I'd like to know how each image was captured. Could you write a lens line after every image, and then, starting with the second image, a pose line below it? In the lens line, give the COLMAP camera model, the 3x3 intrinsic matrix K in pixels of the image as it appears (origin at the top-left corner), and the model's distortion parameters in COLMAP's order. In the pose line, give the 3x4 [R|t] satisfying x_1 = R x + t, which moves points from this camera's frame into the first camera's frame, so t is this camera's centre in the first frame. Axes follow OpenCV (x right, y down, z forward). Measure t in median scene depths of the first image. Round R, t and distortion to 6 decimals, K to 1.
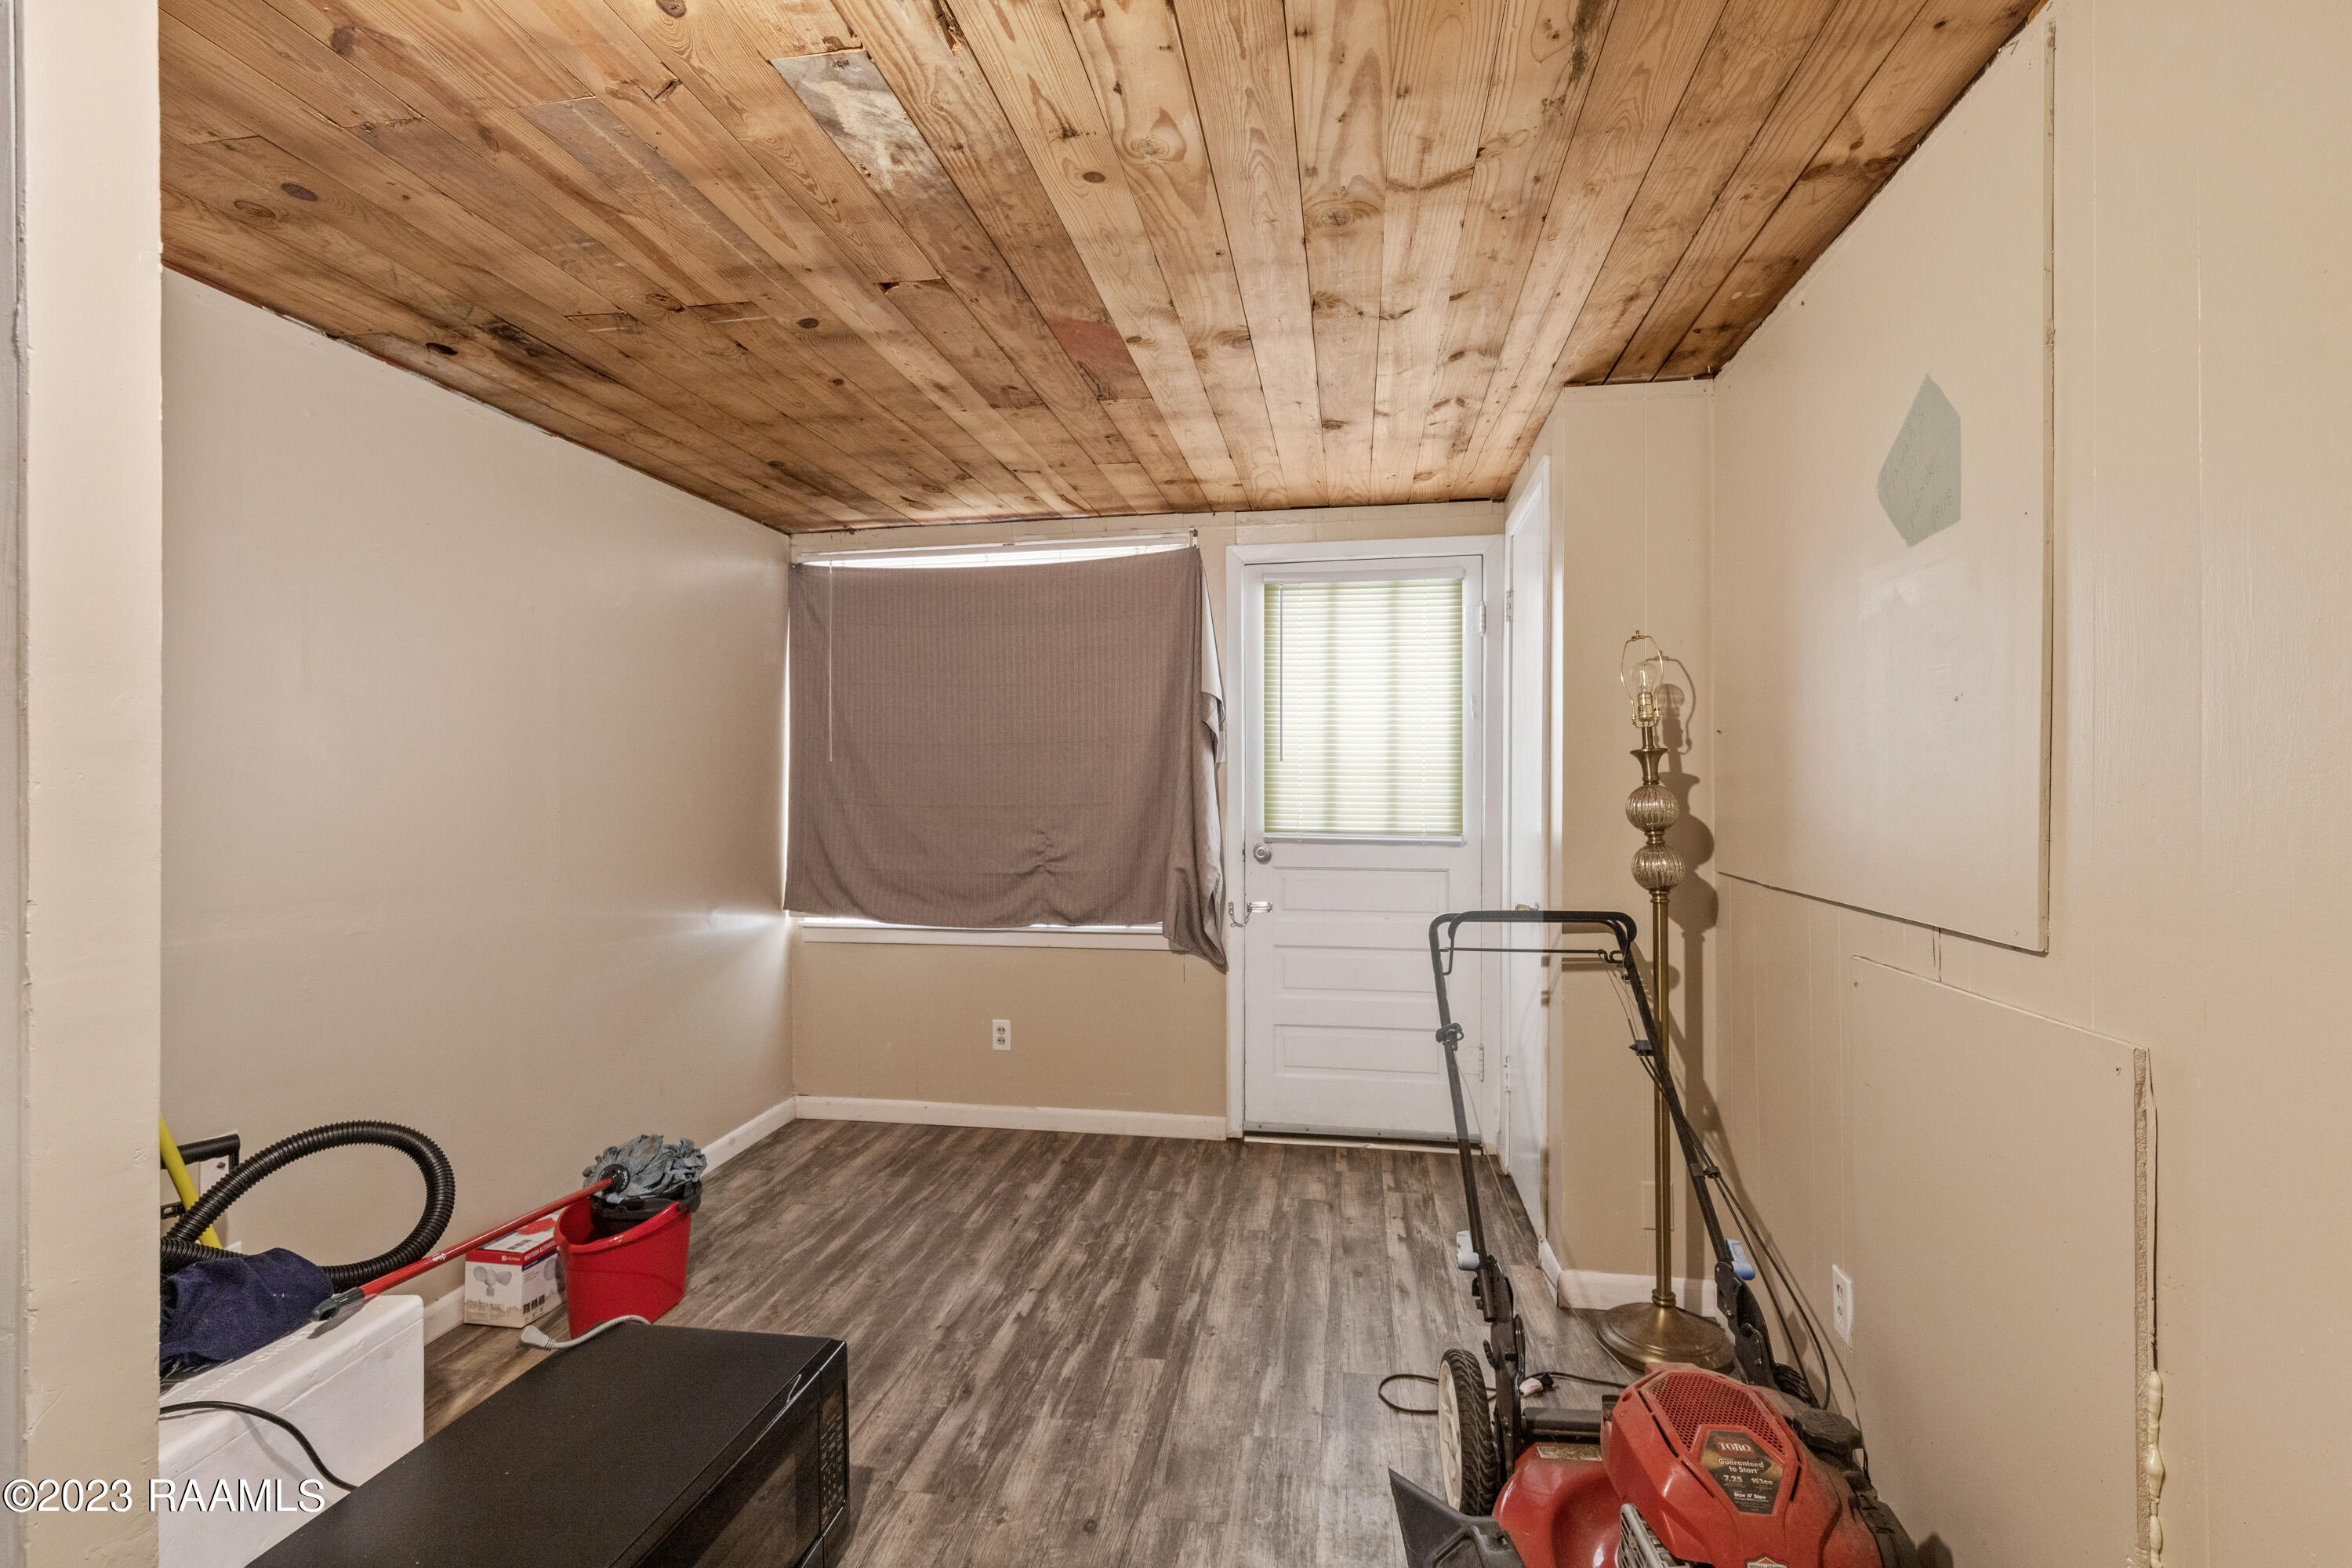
lens RADIAL K [[1105.6, 0, 1176.0], [0, 1105.6, 784.0], [0, 0, 1]] dist [0.005405, 0.001759]
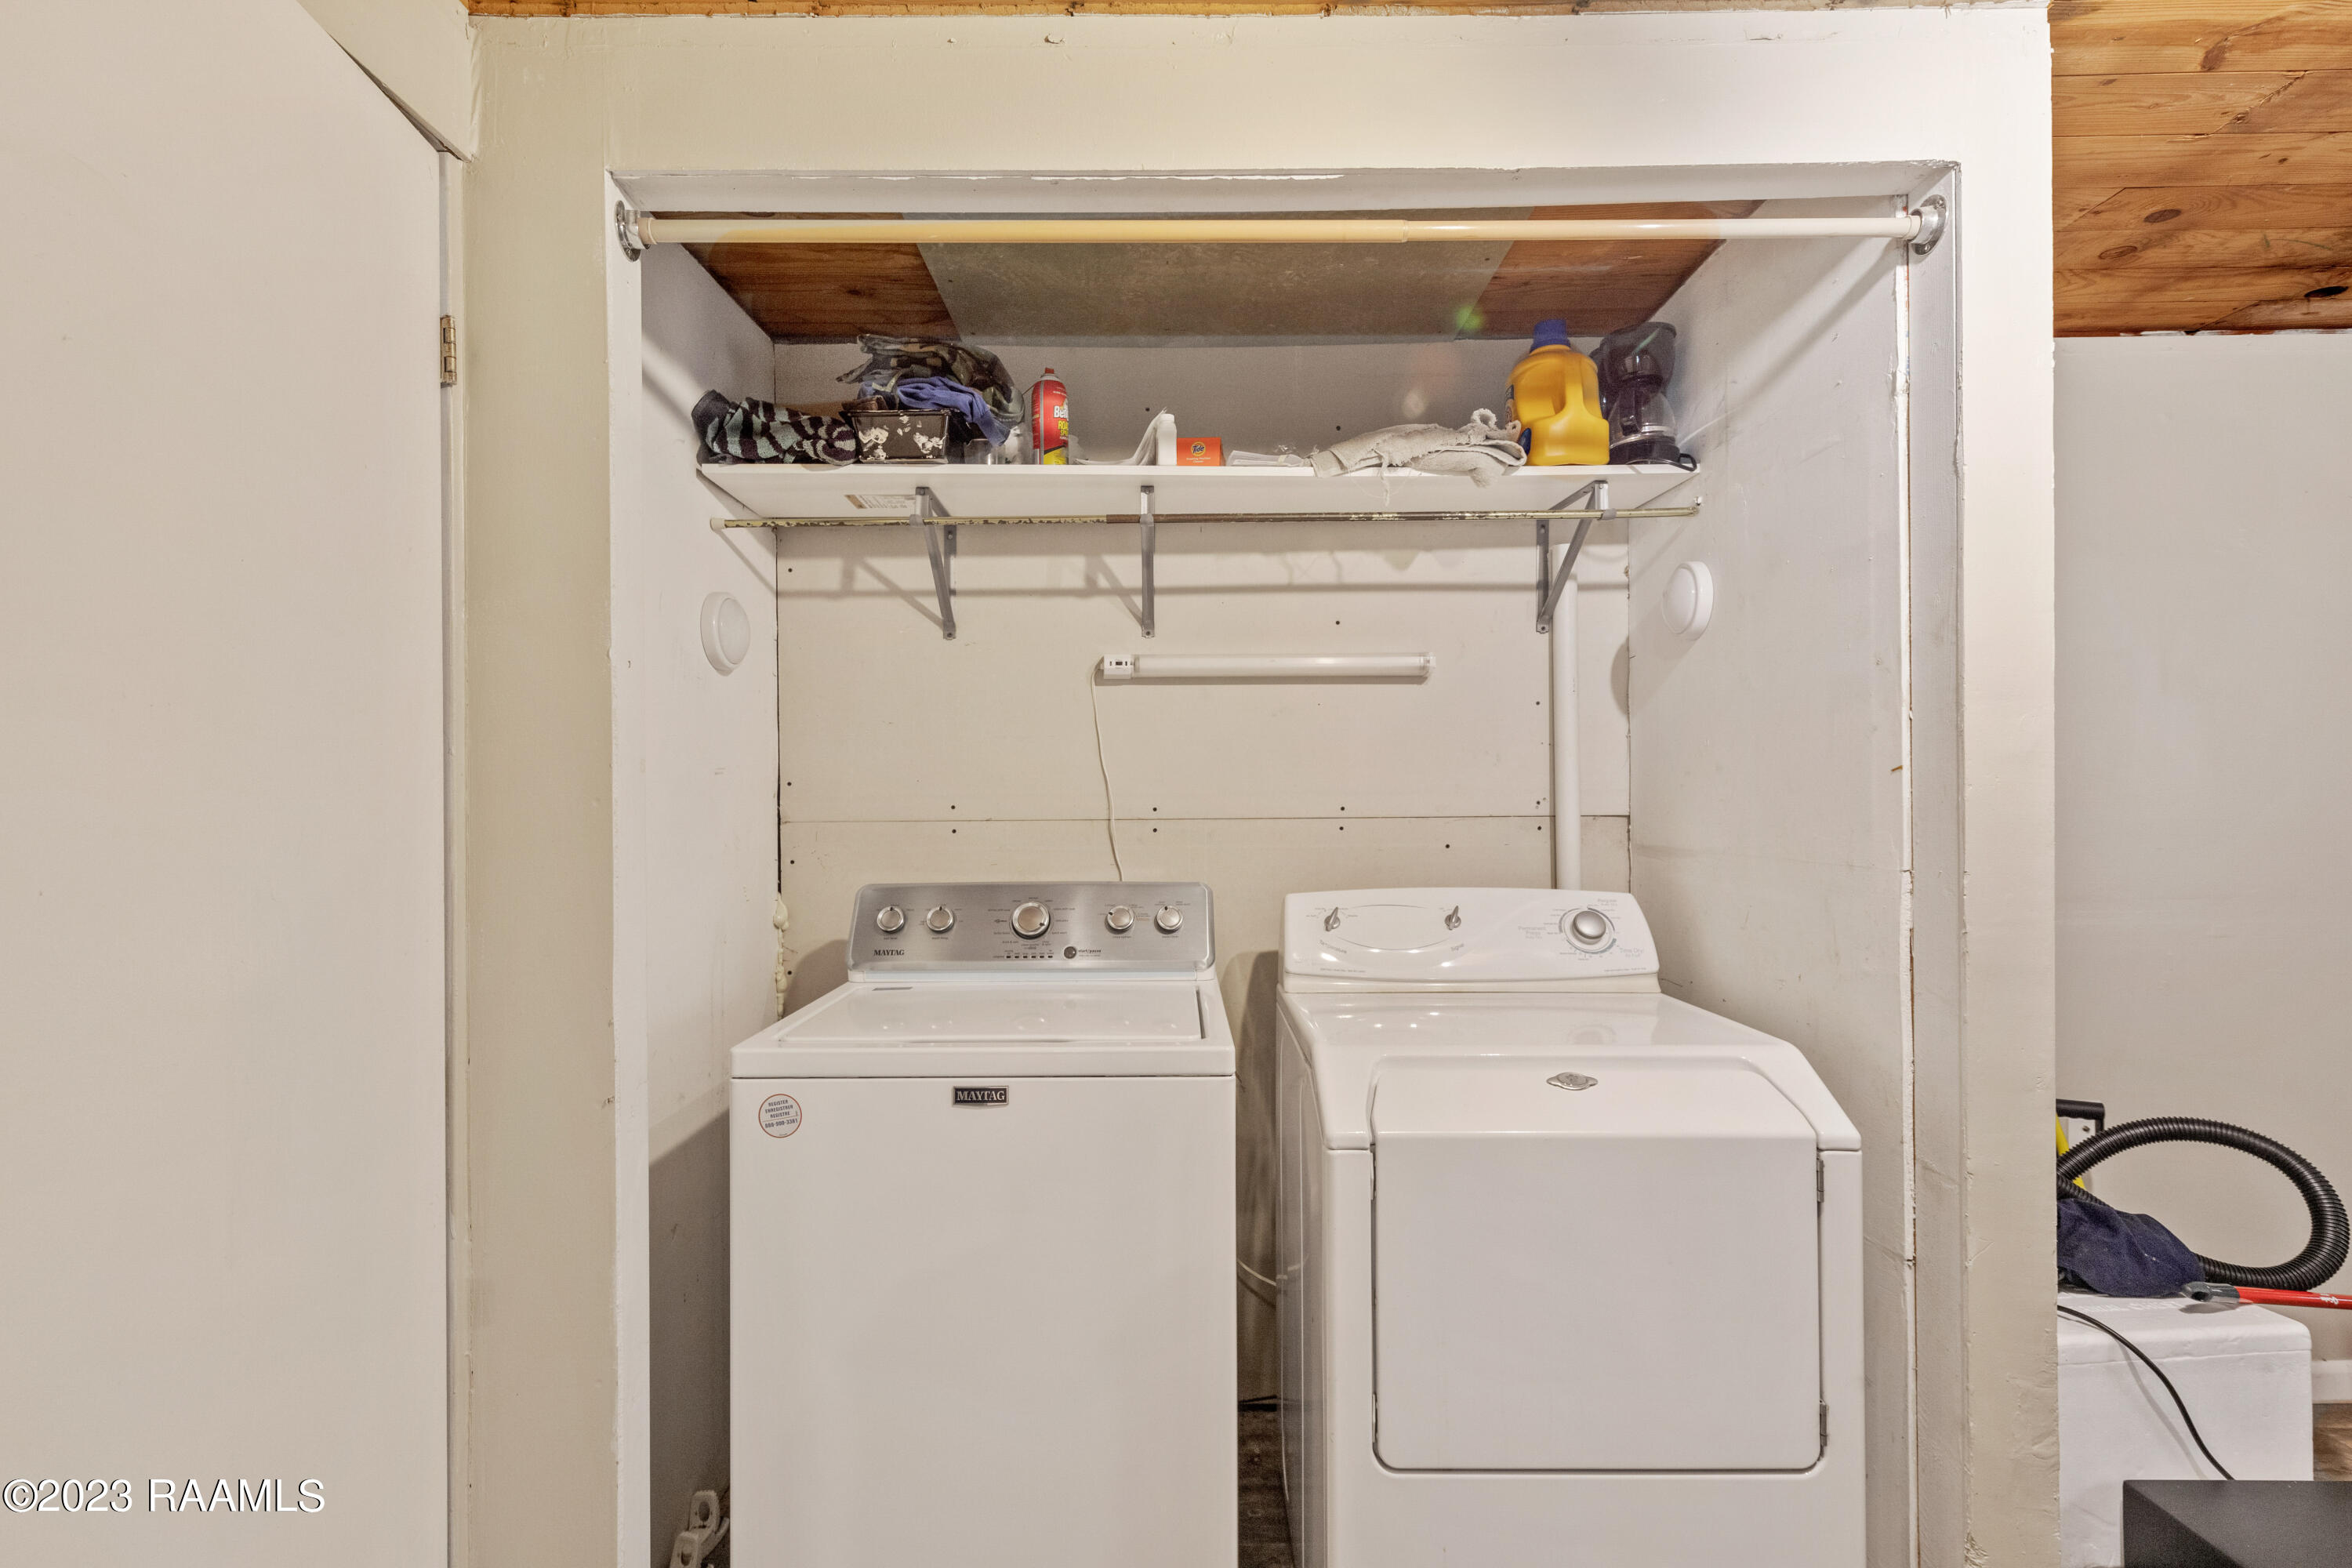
lens RADIAL K [[1071.0, 0, 1169.9], [0, 1071.0, 797.4], [0, 0, 1]] dist [0.001649, -0.000356]
pose [[0.164845, 0.003618, -0.986313, 0.059795], [0.010331, 0.999932, 0.005395, -0.001823], [0.986265, -0.011079, 0.164797, -0.101935]]
